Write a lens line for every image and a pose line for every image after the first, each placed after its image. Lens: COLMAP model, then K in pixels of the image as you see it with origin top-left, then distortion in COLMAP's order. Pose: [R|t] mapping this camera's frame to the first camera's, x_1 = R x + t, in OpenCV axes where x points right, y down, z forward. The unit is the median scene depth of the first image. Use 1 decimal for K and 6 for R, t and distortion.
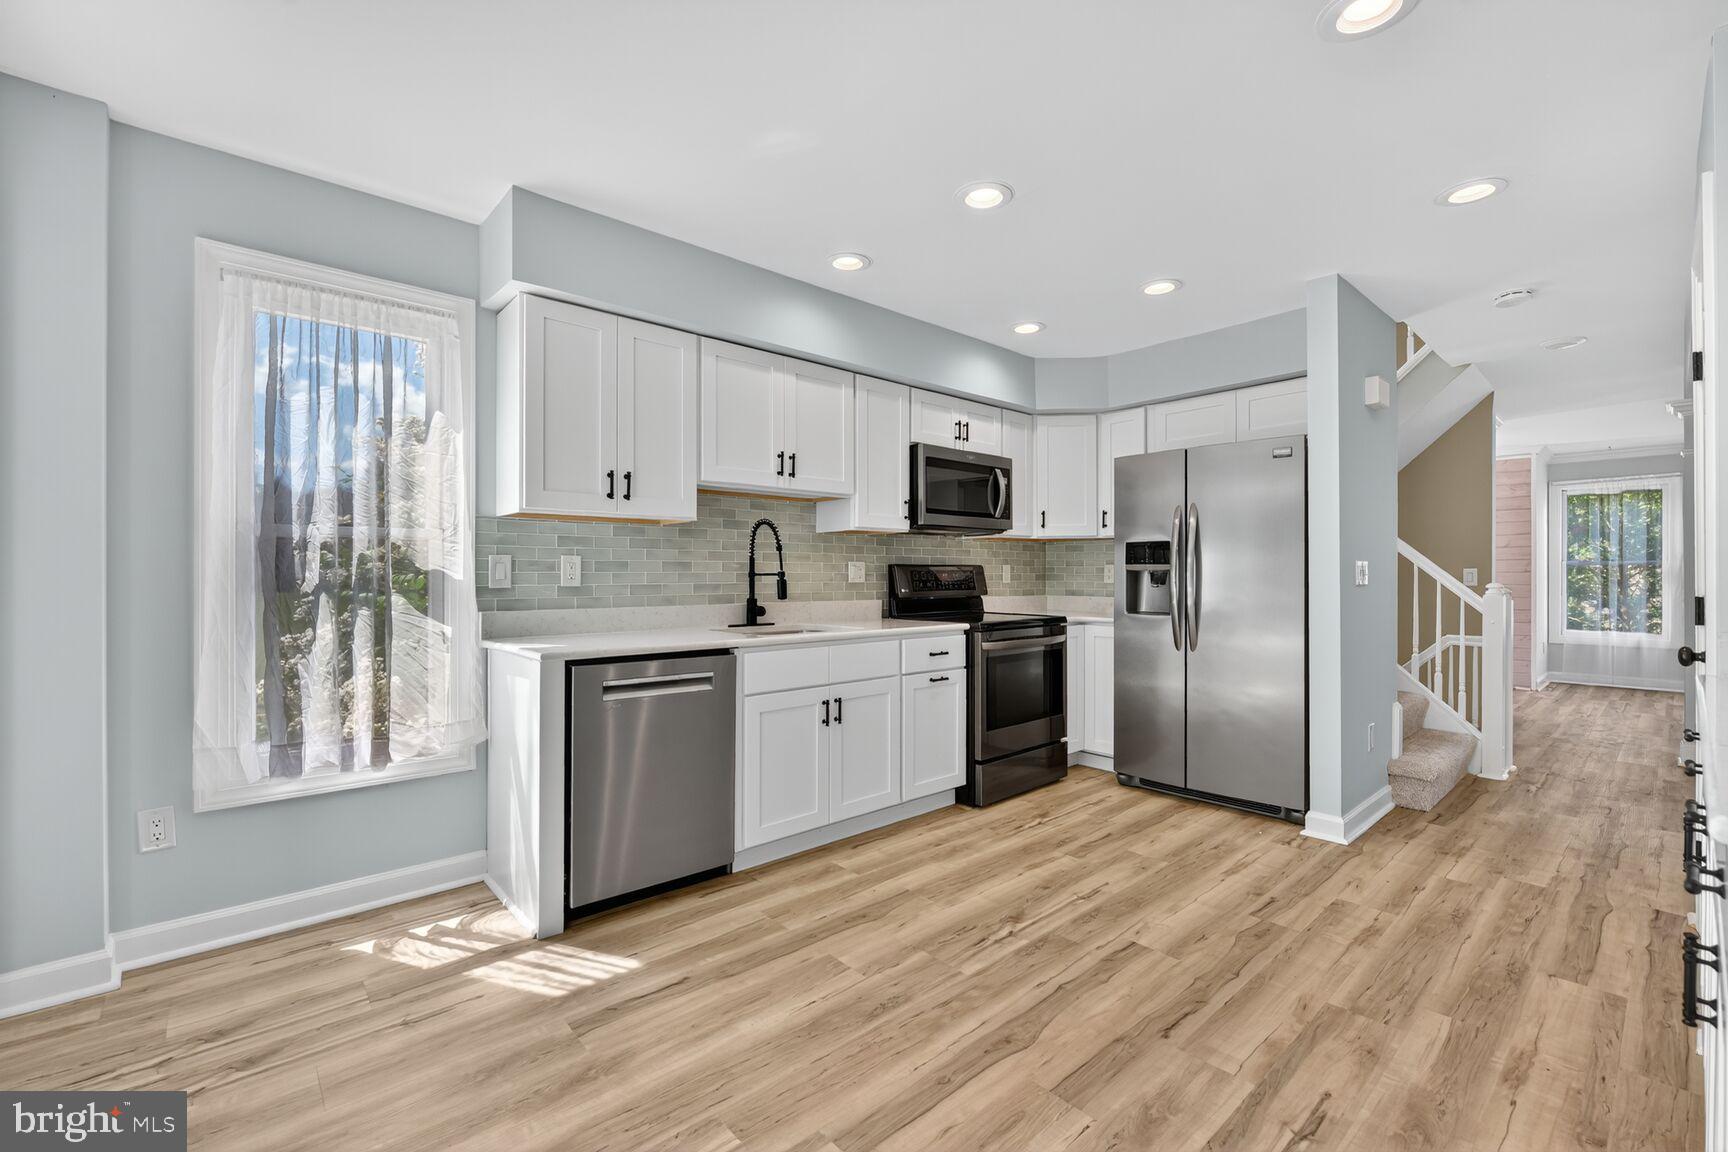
lens RADIAL K [[735.3, 0, 858.3], [0, 735.3, 573.7], [0, 0, 1]] dist [-0.009204, -0.000305]
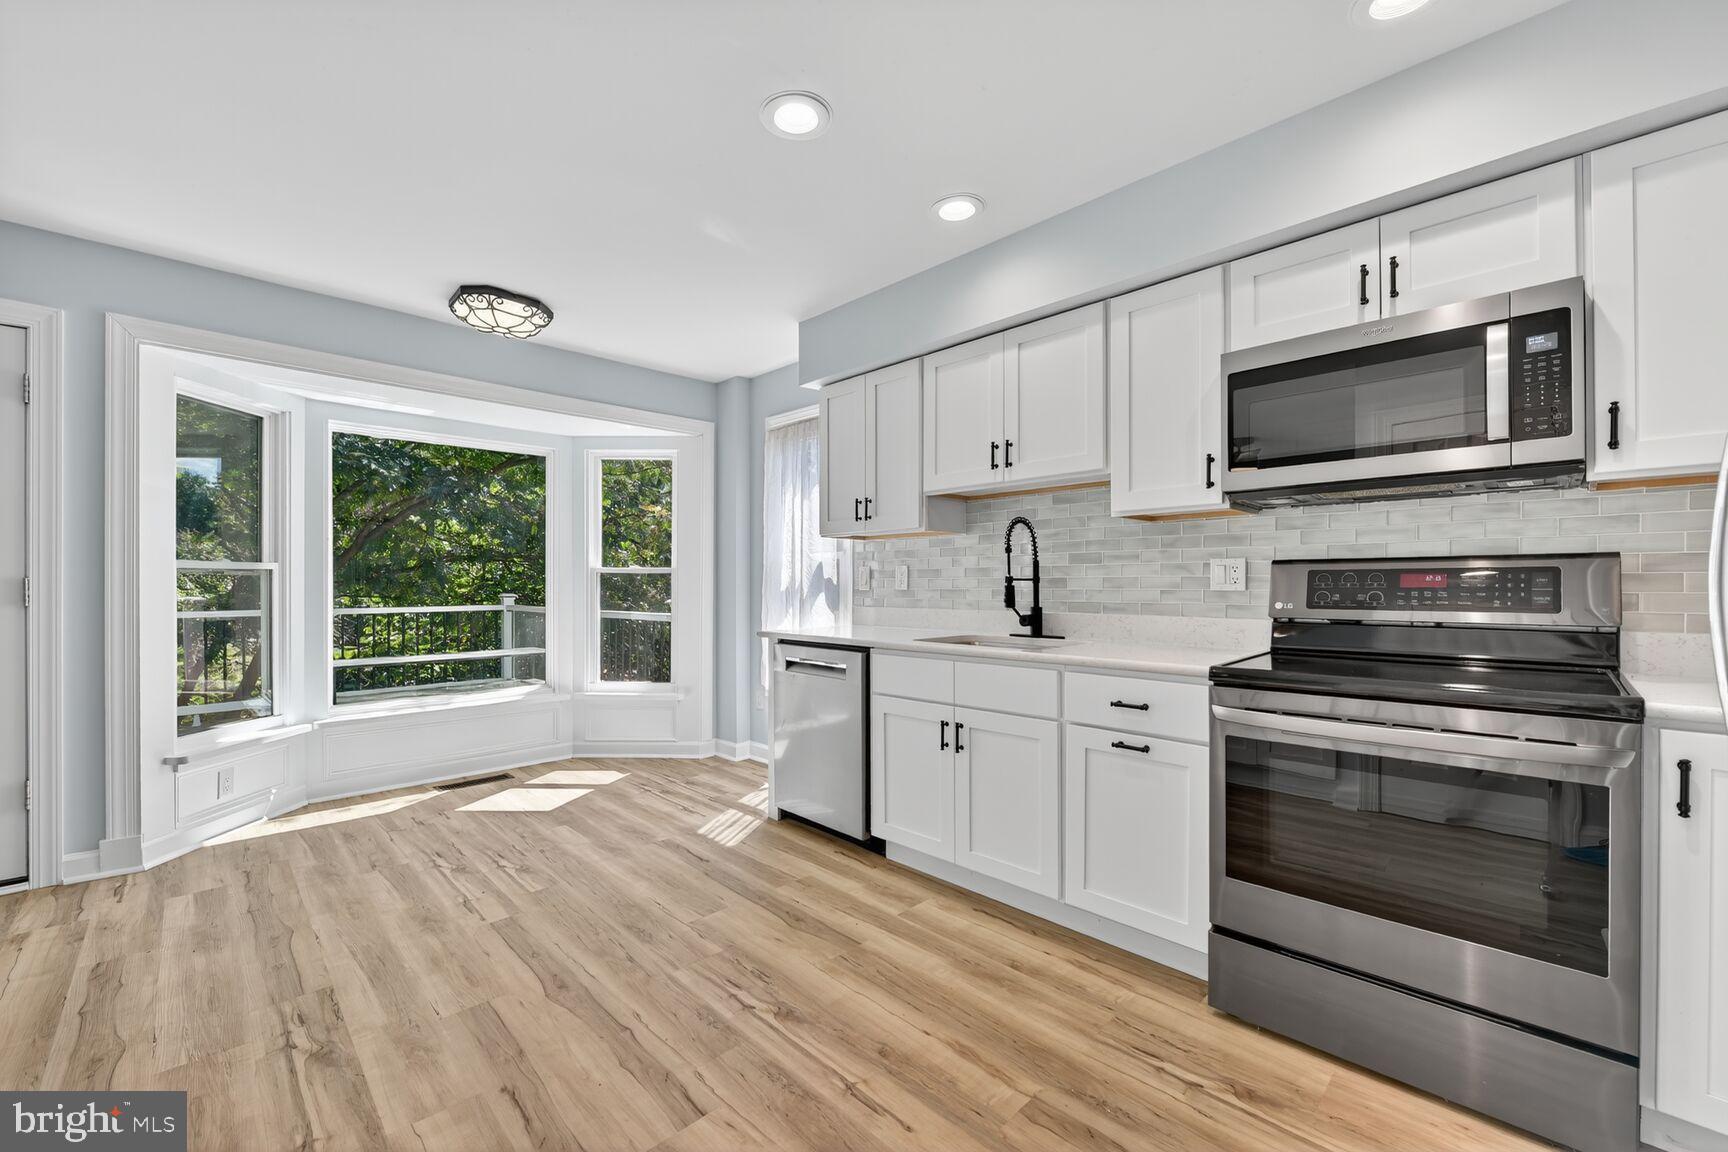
lens RADIAL K [[696.1, 0, 854.1], [0, 696.1, 582.5], [0, 0, 1]] dist [-0.008637, -0.000170]
pose [[0.041237, -0.001051, -0.999149, 0.801119], [0.003679, 0.999993, -0.000900, 0.005603], [0.999143, -0.003638, 0.041240, 0.868250]]
